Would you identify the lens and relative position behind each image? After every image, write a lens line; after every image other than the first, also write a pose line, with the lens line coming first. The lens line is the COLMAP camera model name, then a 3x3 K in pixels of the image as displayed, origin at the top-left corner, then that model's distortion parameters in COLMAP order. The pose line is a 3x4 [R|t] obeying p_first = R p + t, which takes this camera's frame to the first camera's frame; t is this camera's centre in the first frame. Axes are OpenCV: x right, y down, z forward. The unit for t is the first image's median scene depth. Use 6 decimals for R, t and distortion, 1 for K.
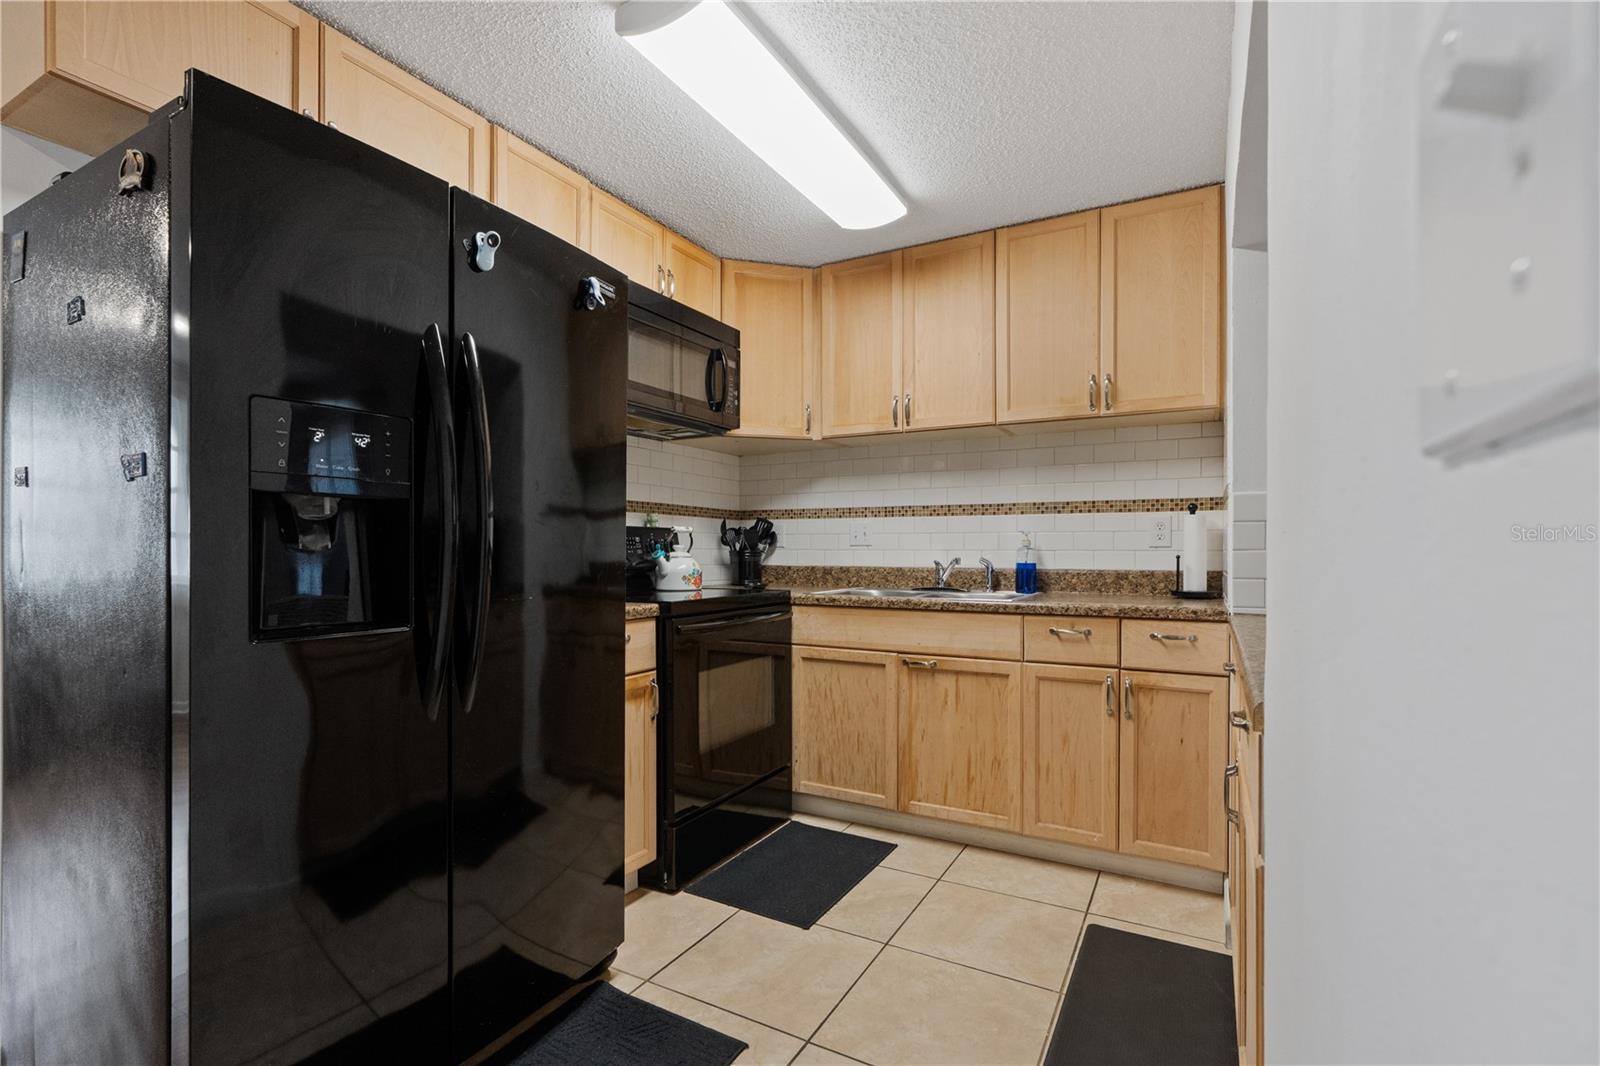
lens RADIAL K [[733.2, 0, 804.1], [0, 733.2, 547.8], [0, 0, 1]] dist [-0.003077, 0.000784]
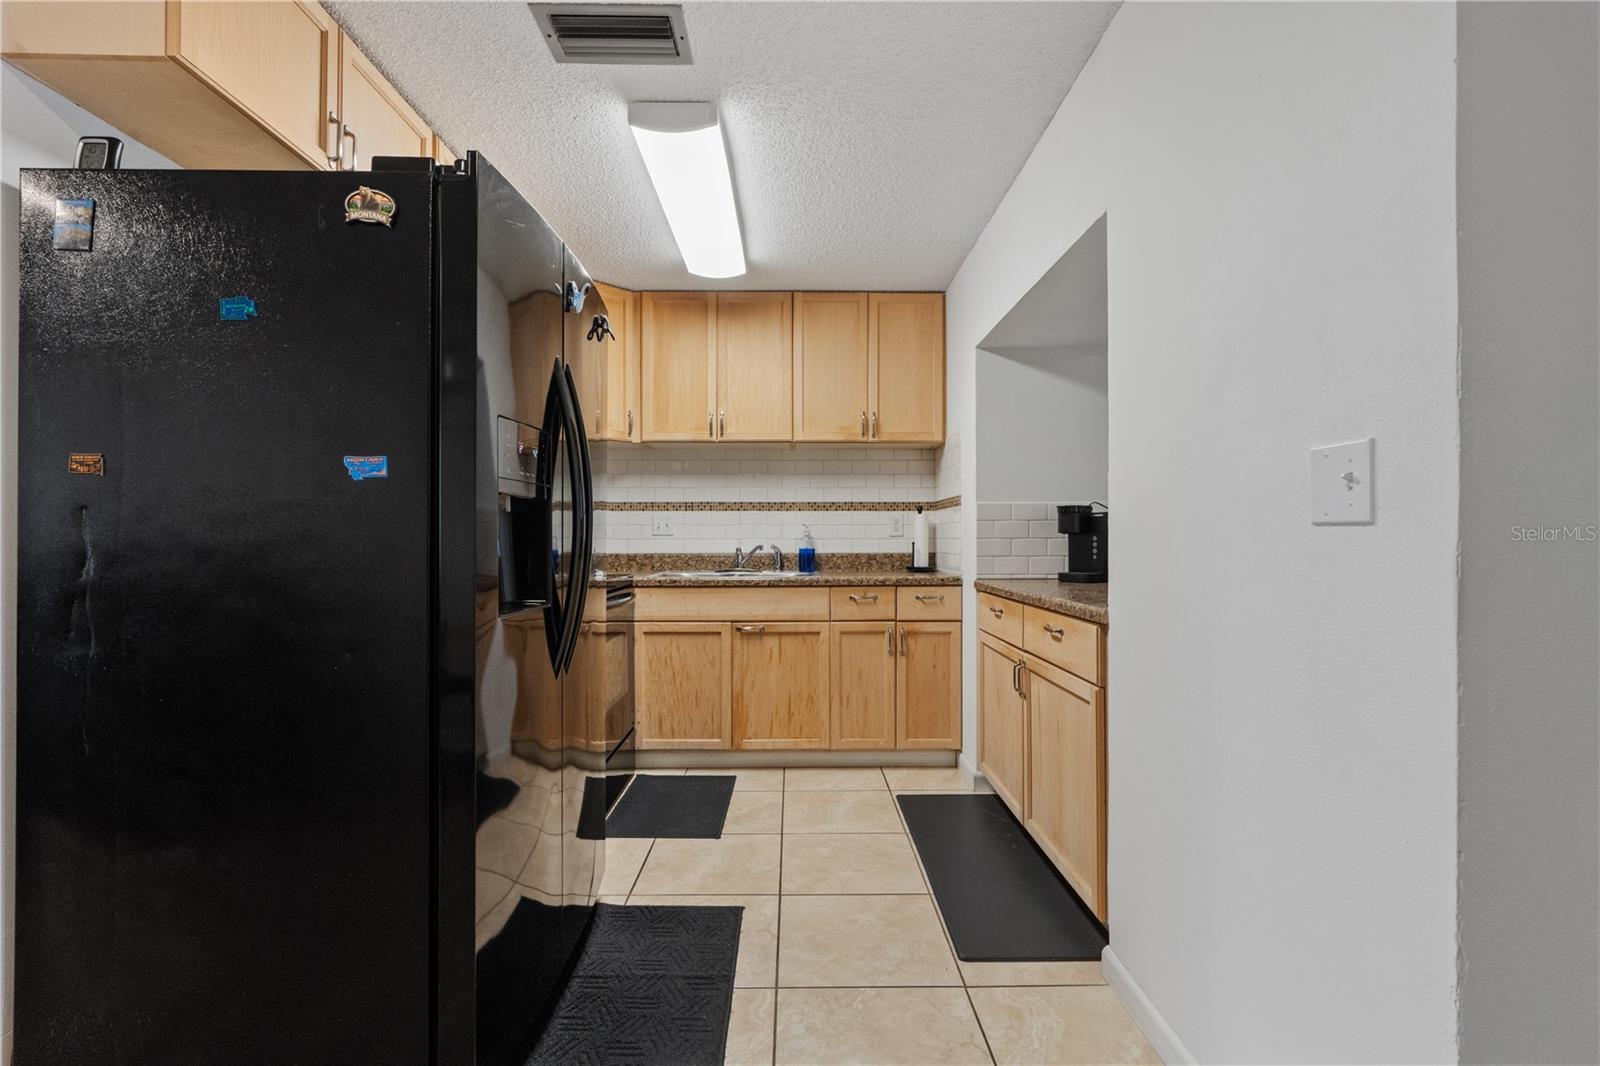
lens RADIAL K [[733.2, 0, 799.2], [0, 733.2, 529.7], [0, 0, 1]] dist [-0.003077, 0.000784]
pose [[0.867957, 0.003229, 0.496628, -0.379662], [0.001433, 0.999958, -0.009006, -0.001364], [-0.496637, 0.008529, 0.867917, -0.130420]]
